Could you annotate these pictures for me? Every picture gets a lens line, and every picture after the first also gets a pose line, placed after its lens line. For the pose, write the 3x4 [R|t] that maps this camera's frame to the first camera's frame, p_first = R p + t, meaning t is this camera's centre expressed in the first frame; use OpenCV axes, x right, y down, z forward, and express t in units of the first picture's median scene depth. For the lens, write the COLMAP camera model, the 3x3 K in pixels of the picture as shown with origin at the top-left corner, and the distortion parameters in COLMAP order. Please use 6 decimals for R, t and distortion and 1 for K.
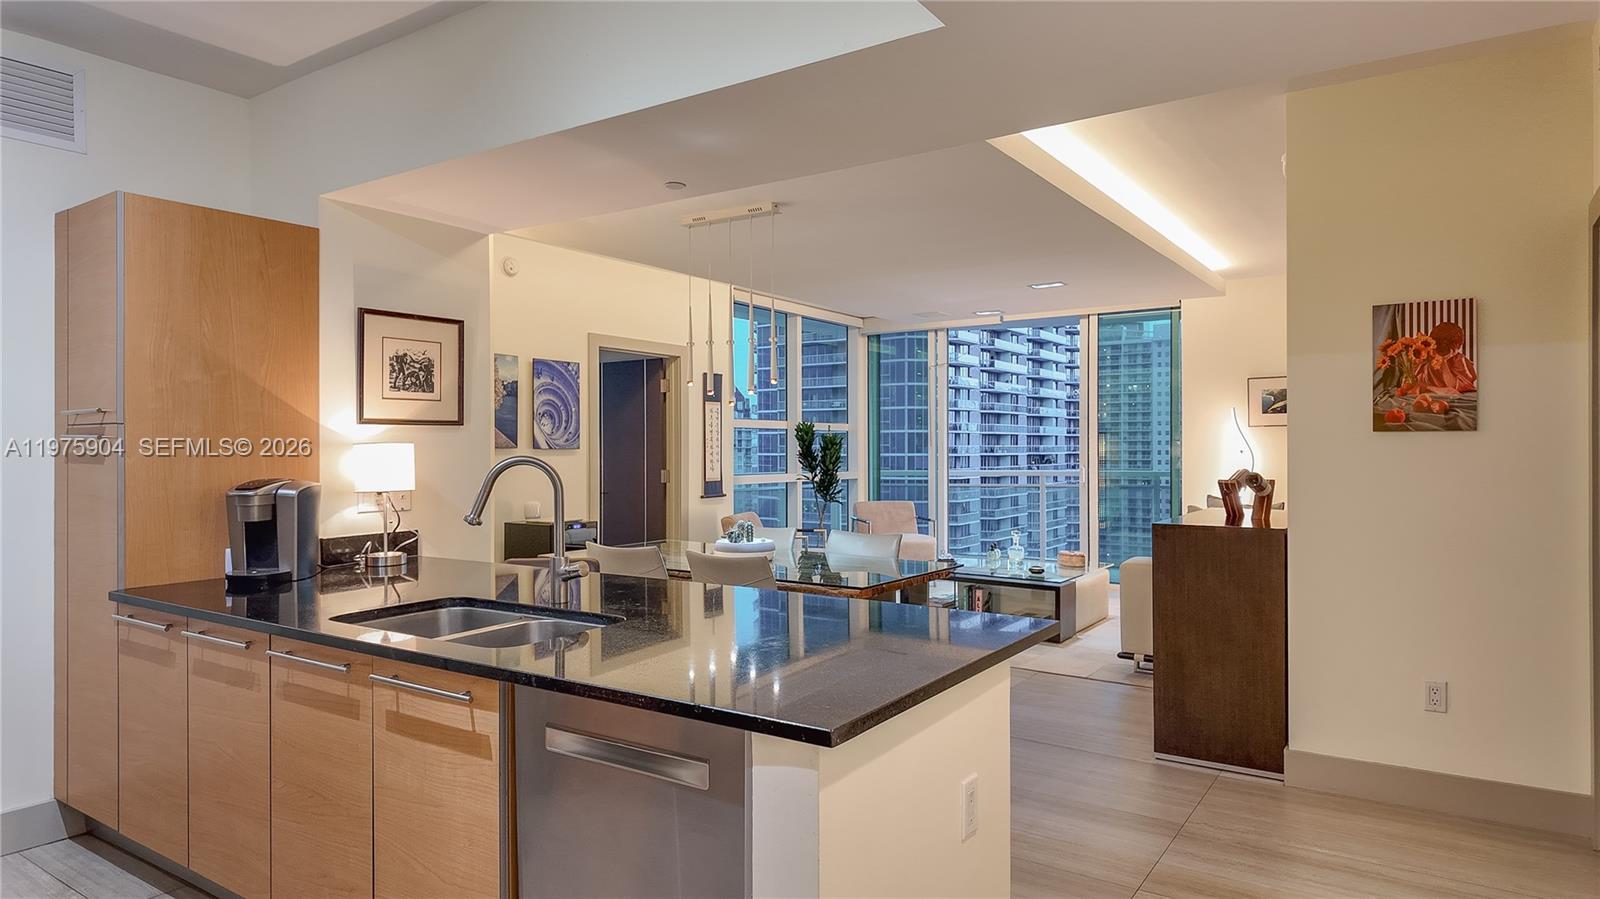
lens RADIAL K [[947.9, 0, 790.4], [0, 947.9, 449.5], [0, 0, 1]] dist [0.053948, -0.029569]
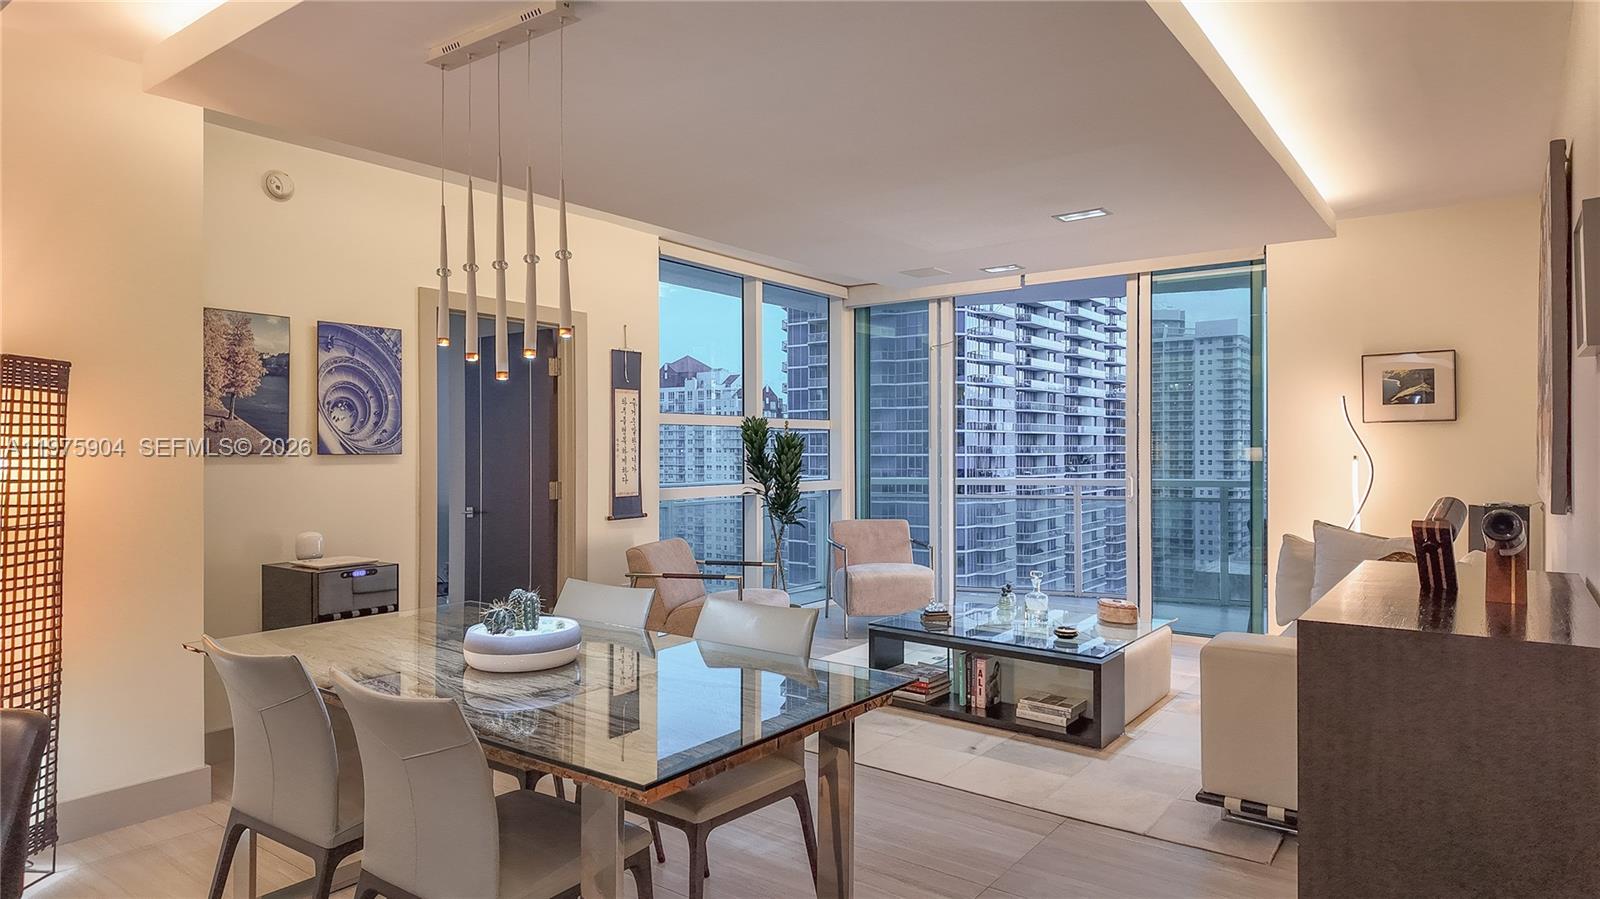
lens RADIAL K [[947.9, 0, 793.0], [0, 947.9, 449.7], [0, 0, 1]] dist [0.053948, -0.029569]
pose [[0.999405, 0.000488, -0.034485, 0.070842], [-0.000465, 1.000000, 0.000670, -0.003506], [0.034485, -0.000653, 0.999405, 0.252470]]
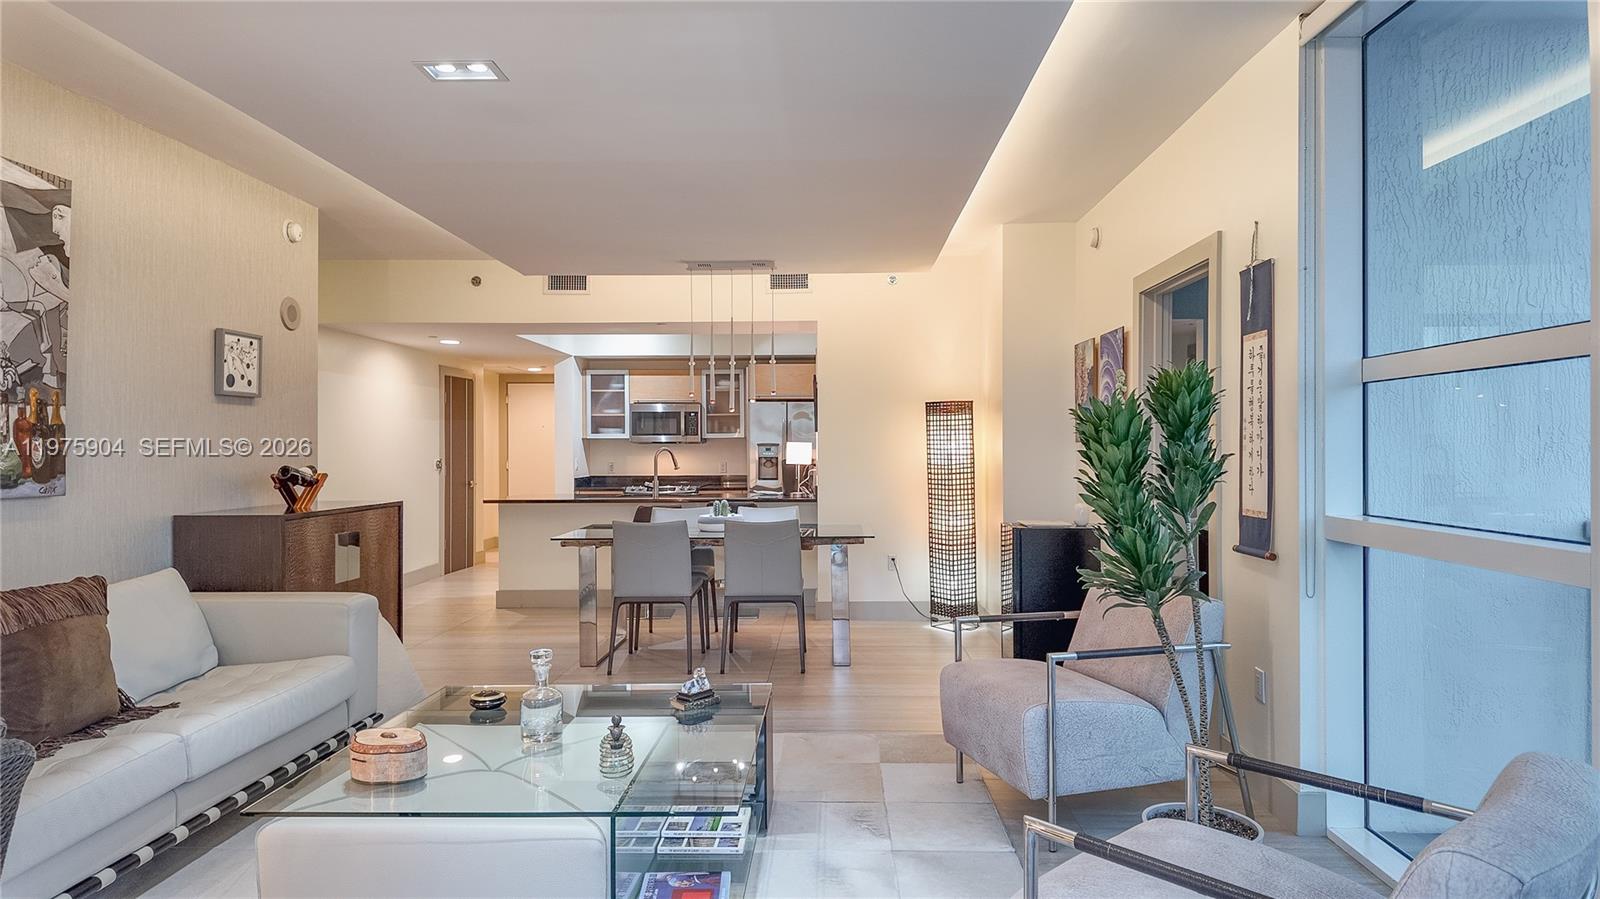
lens RADIAL K [[947.9, 0, 801.9], [0, 947.9, 446.4], [0, 0, 1]] dist [0.053948, -0.029569]
pose [[-0.845210, 0.003055, -0.534425, 0.308231], [0.003898, 0.999992, -0.000449, 0.000424], [0.534420, -0.002463, -0.845216, 1.203522]]
